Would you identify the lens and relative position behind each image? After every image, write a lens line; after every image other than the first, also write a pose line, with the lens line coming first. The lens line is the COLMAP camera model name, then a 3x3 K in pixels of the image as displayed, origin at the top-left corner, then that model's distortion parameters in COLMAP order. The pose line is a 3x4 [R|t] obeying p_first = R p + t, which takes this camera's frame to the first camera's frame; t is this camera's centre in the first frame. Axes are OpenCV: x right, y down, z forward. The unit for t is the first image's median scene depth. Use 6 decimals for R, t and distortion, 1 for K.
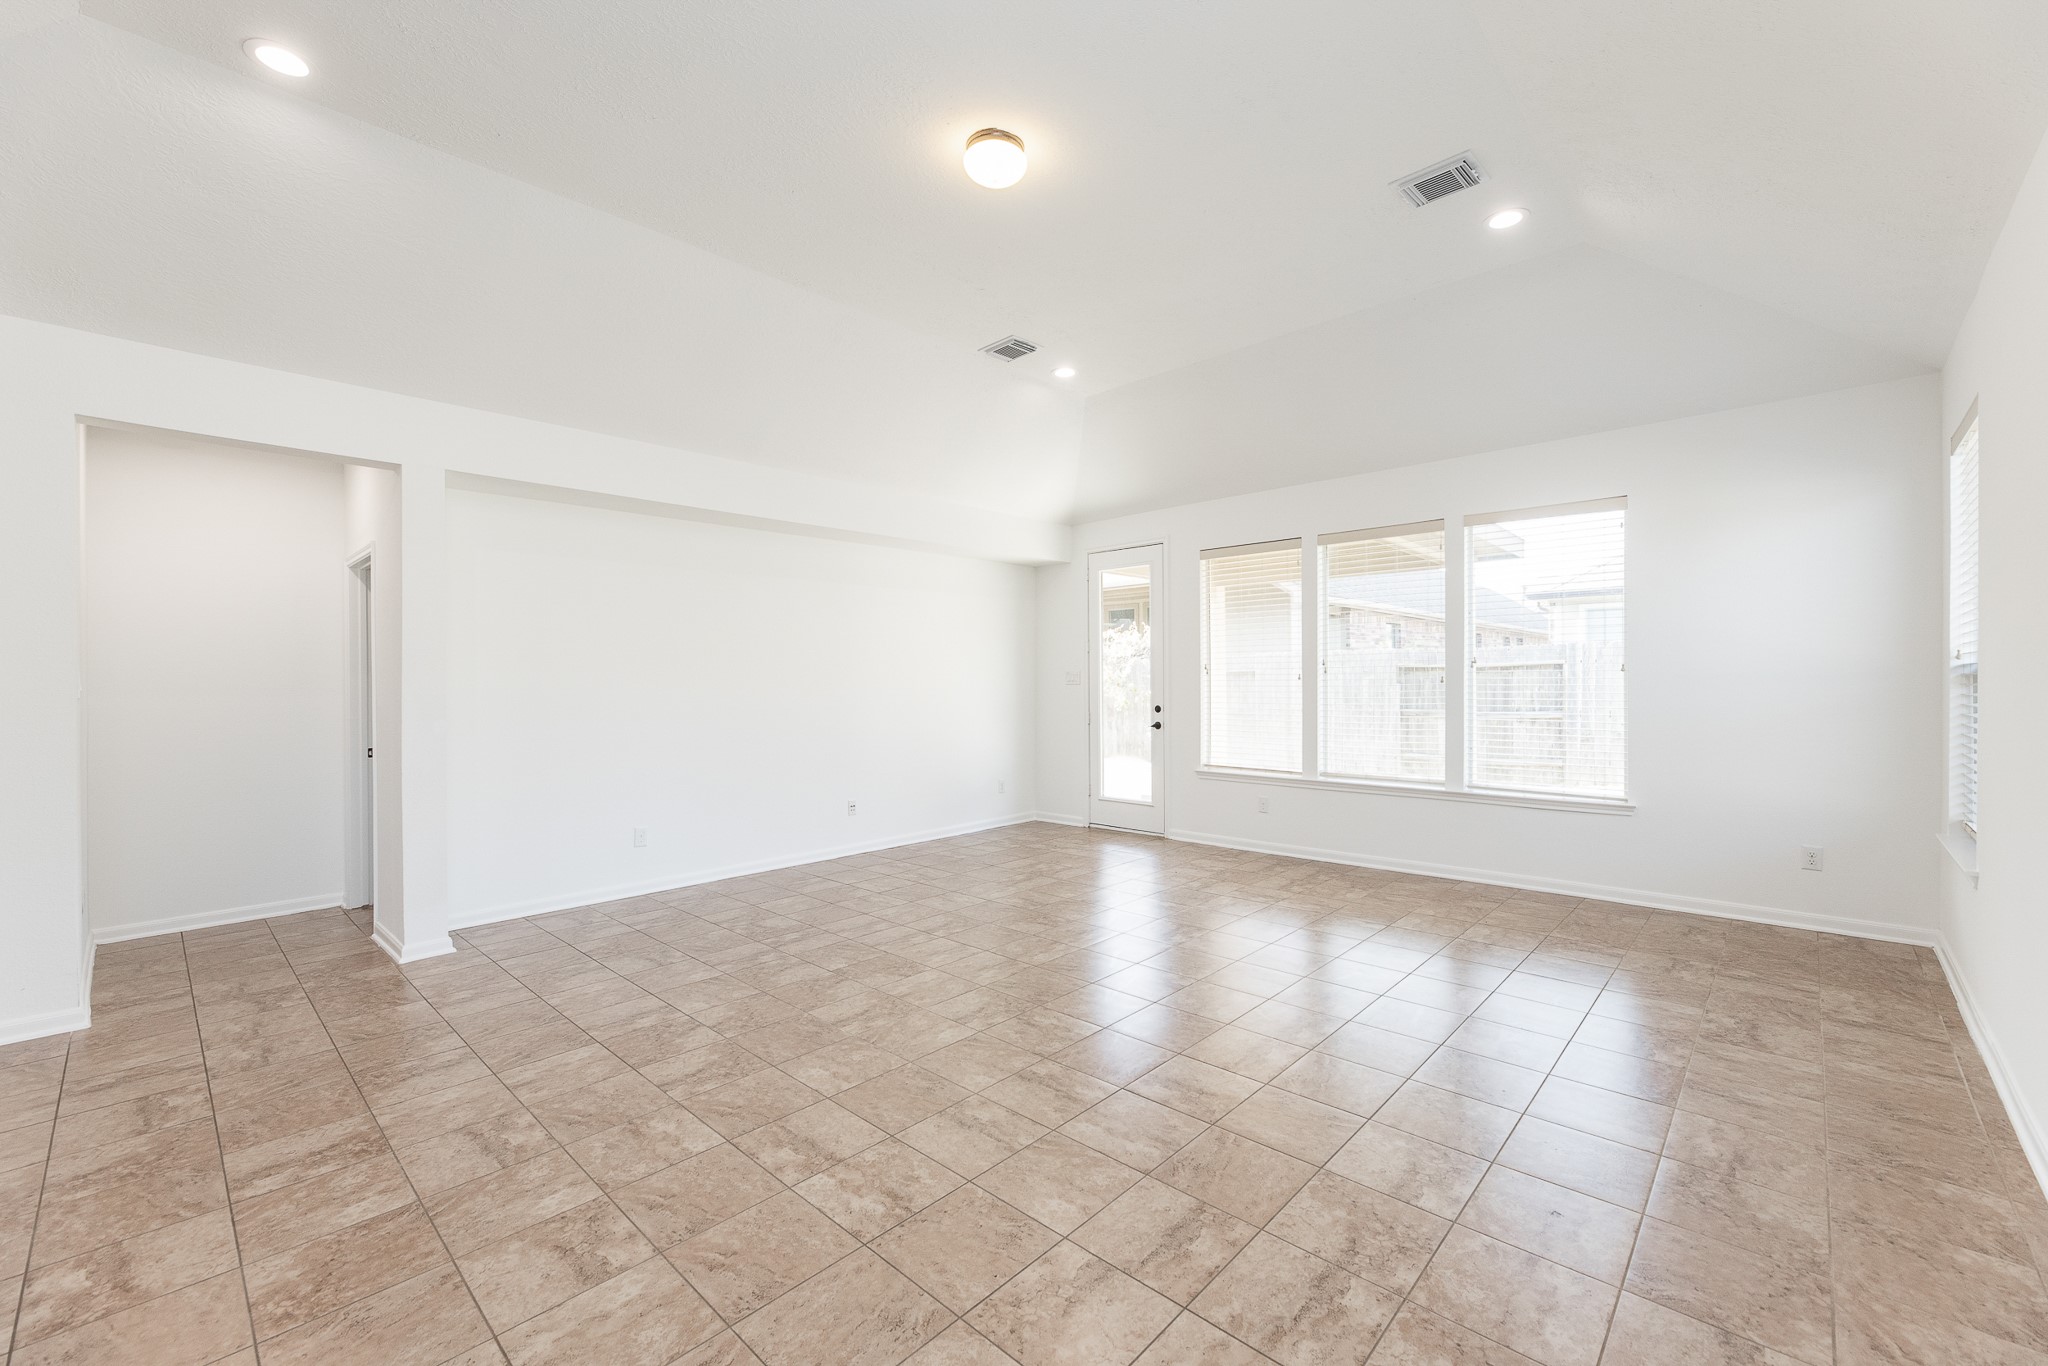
lens RADIAL K [[824.6, 0, 1039.0], [0, 824.6, 683.5], [0, 0, 1]] dist [-0.001348, 0.000100]
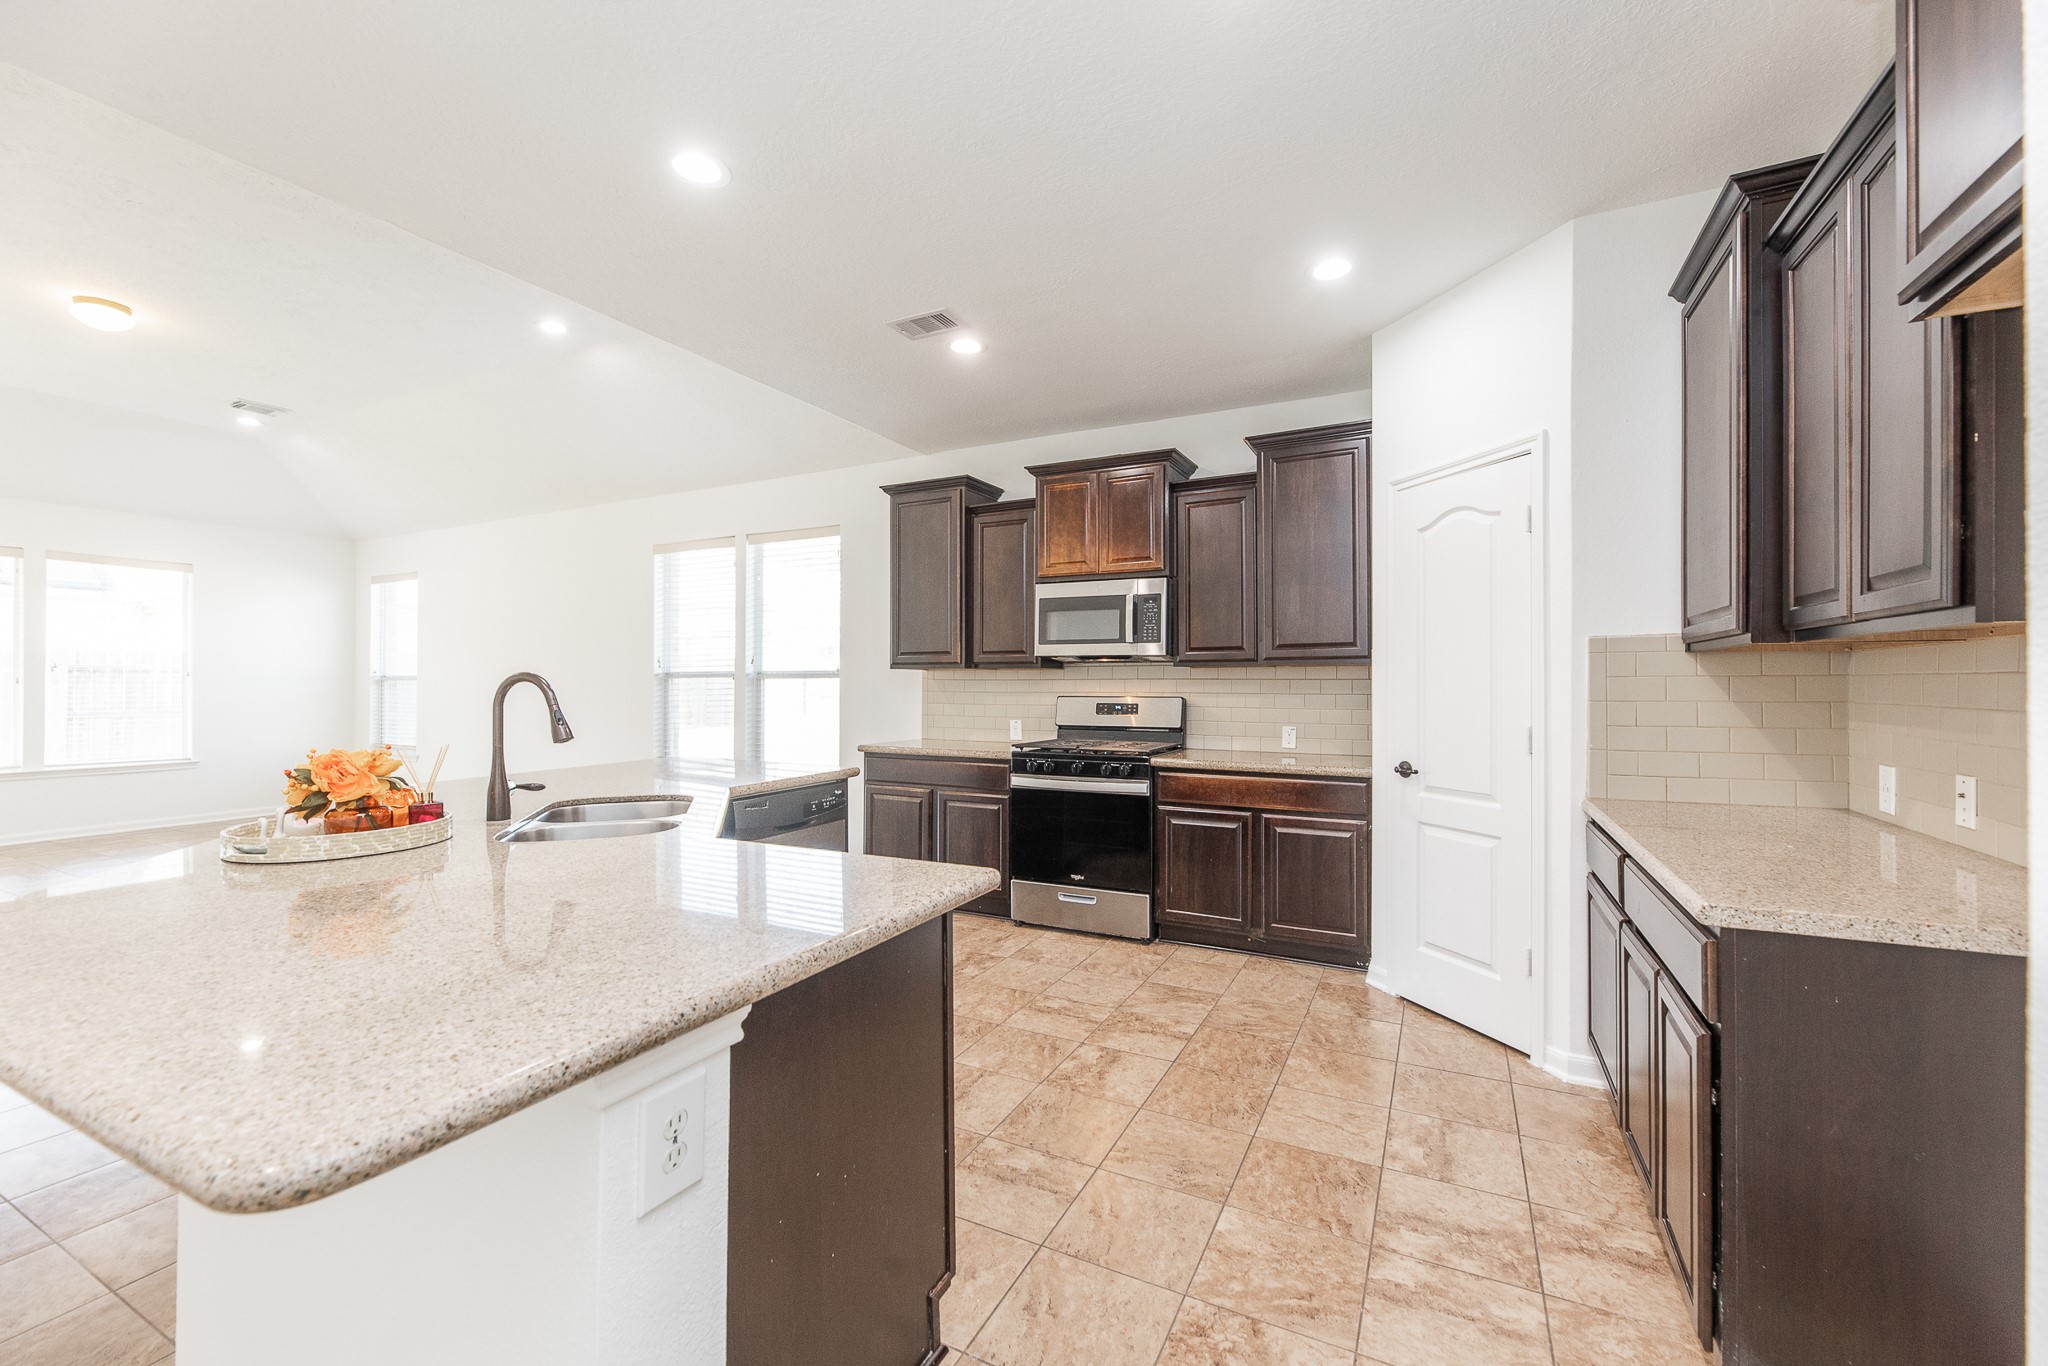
lens RADIAL K [[824.6, 0, 1039.9], [0, 824.6, 682.0], [0, 0, 1]] dist [-0.001348, 0.000100]
pose [[-0.277624, 0.009695, 0.960641, -1.373511], [0.007949, 0.999938, -0.007794, 0.023544], [-0.960657, 0.005472, -0.277684, -0.123759]]
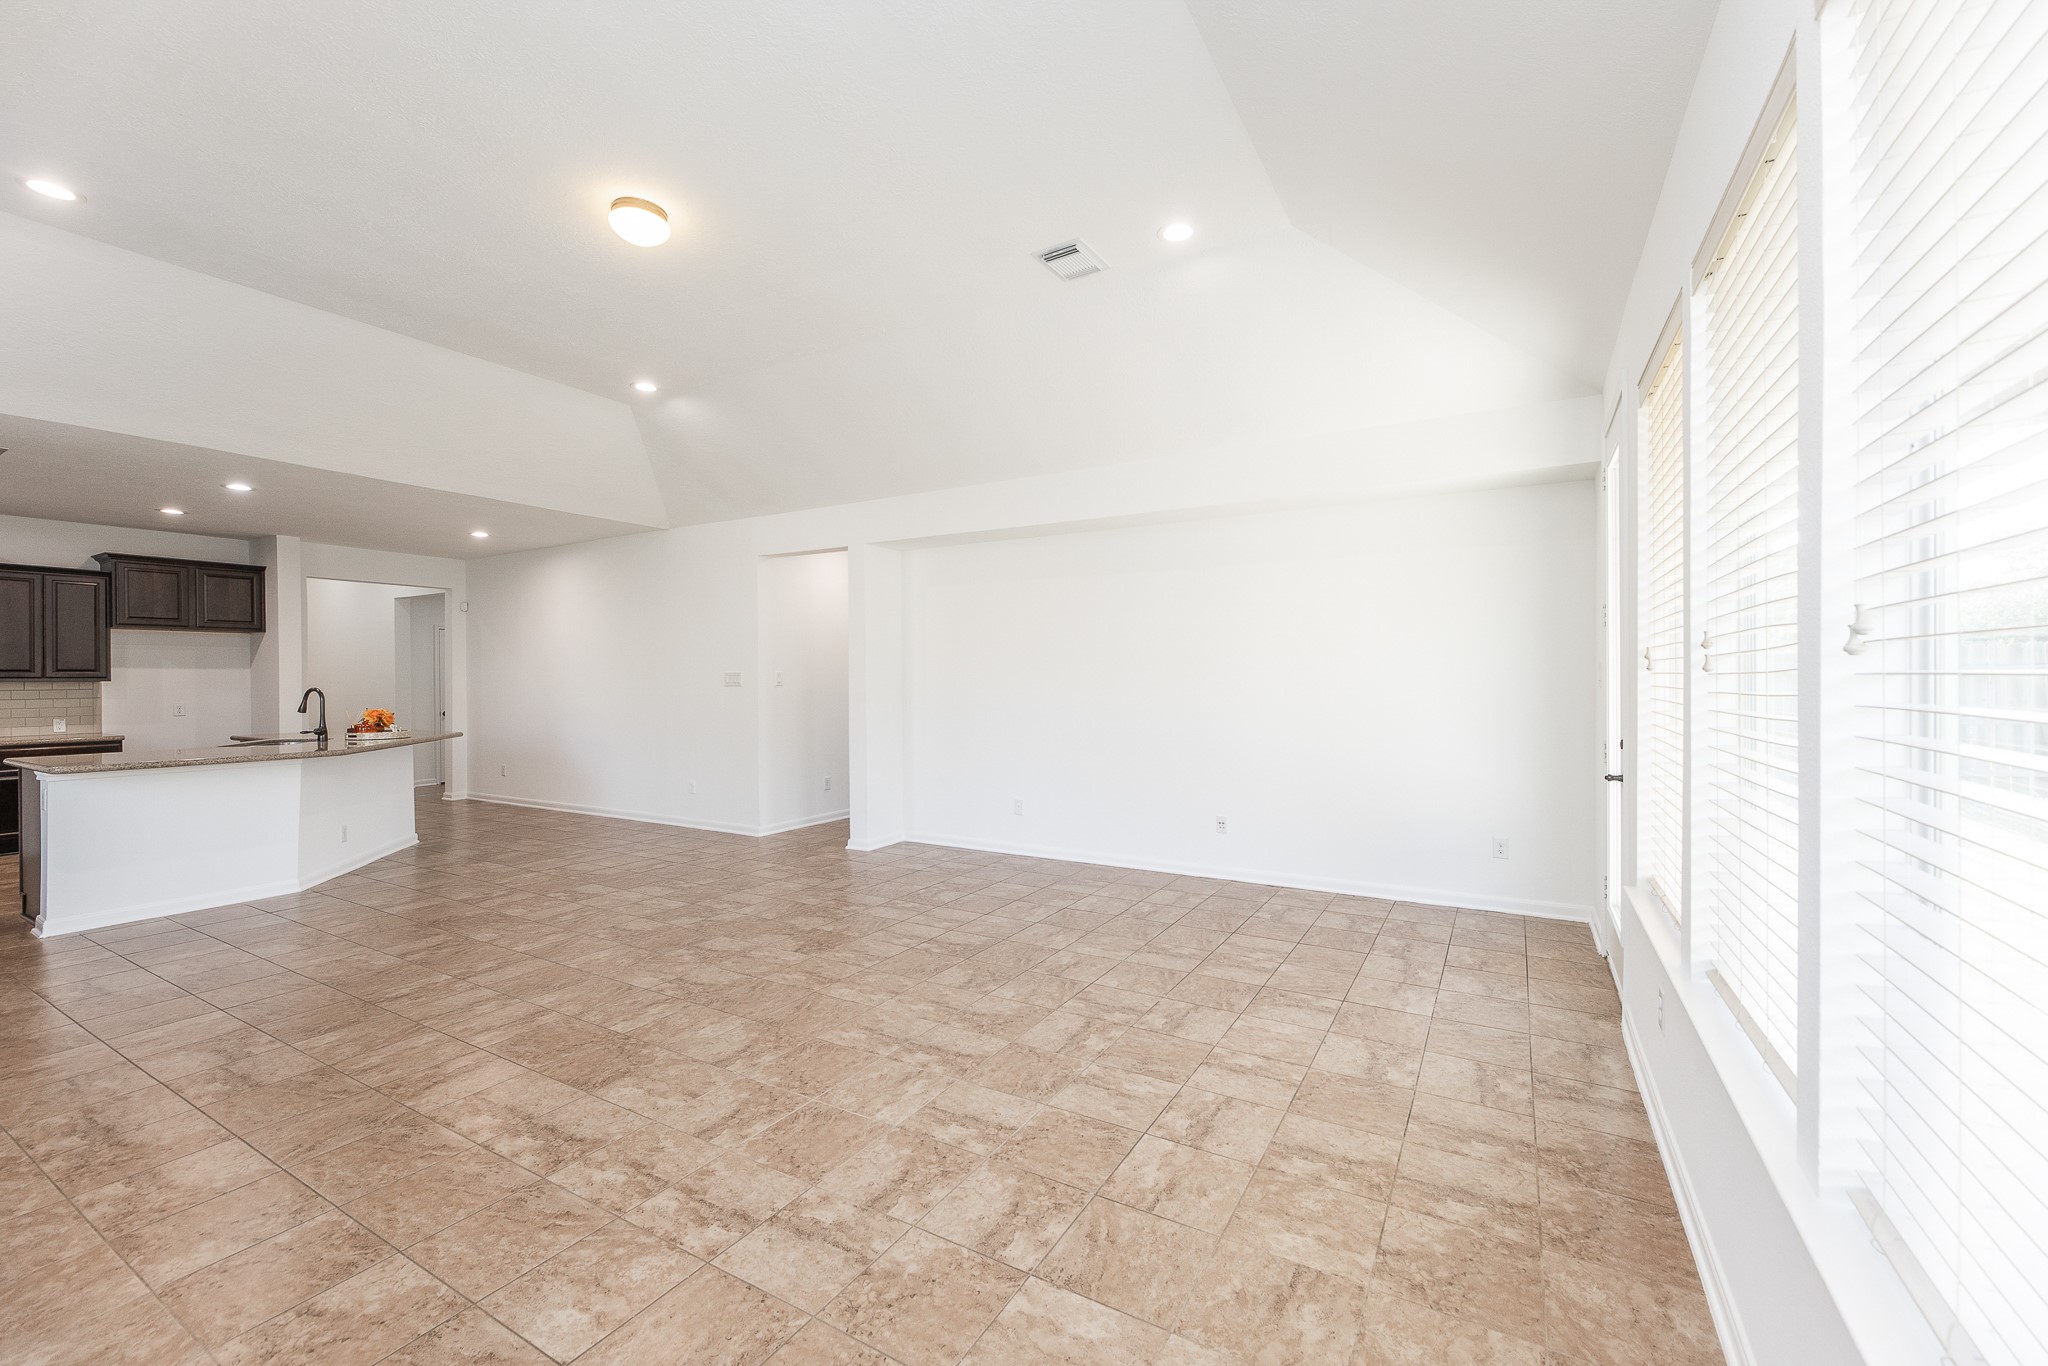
lens RADIAL K [[824.6, 0, 1040.7], [0, 824.6, 667.2], [0, 0, 1]] dist [-0.001348, 0.000100]
pose [[0.227188, -0.003224, -0.973845, 0.860410], [0.001369, 0.999995, -0.002991, -0.017822], [0.973850, -0.000654, 0.227192, 0.930630]]
